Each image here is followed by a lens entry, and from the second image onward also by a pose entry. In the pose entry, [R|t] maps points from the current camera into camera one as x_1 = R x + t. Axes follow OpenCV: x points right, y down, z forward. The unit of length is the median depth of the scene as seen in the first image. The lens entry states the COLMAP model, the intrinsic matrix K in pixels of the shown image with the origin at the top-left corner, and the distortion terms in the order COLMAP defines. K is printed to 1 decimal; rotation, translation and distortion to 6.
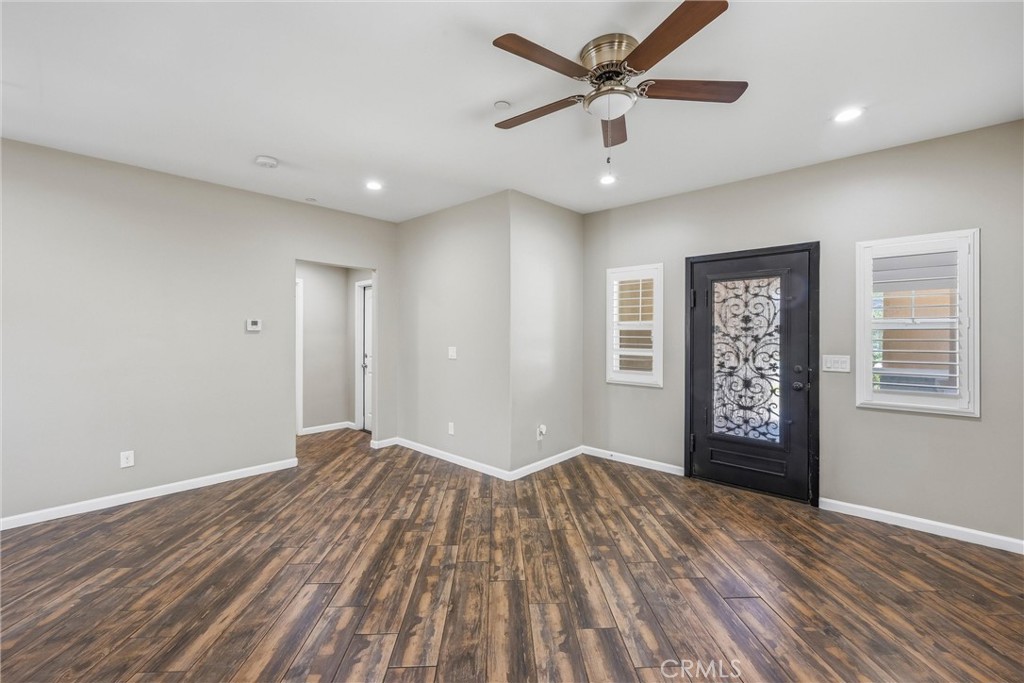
lens RADIAL K [[424.3, 0, 514.9], [0, 424.3, 331.0], [0, 0, 1]] dist [-0.001466, -0.000161]
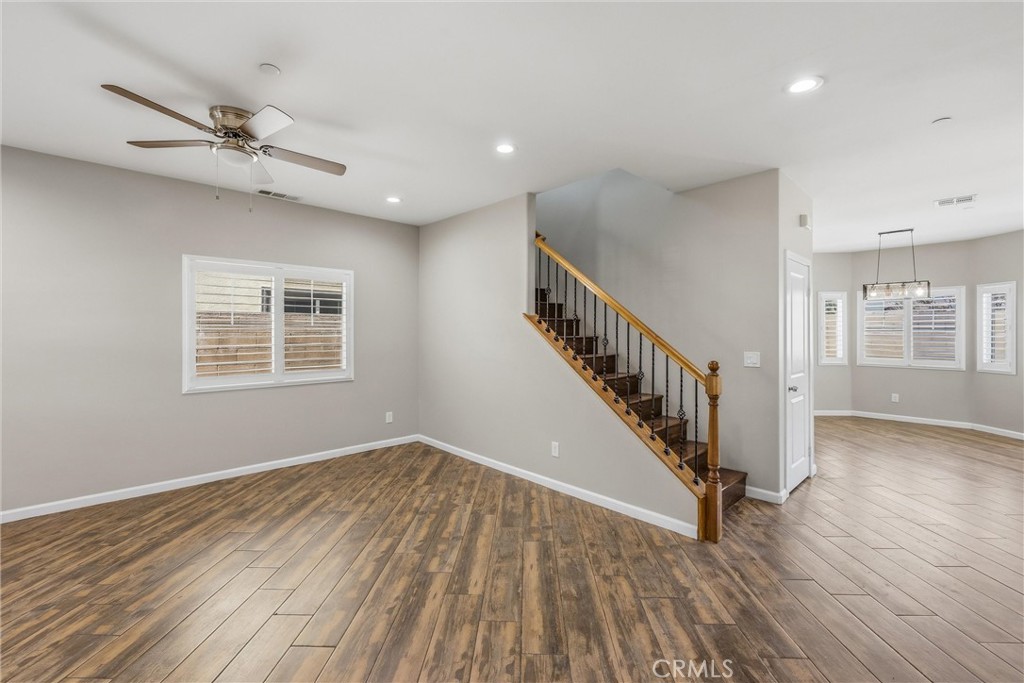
lens RADIAL K [[431.0, 0, 515.2], [0, 431.0, 333.4], [0, 0, 1]] dist [-0.001367, 0.000361]
pose [[-0.997581, -0.003637, 0.069419, -0.422230], [-0.003455, 0.999990, 0.002736, 0.001210], [-0.069428, 0.002490, -0.997584, 1.309425]]
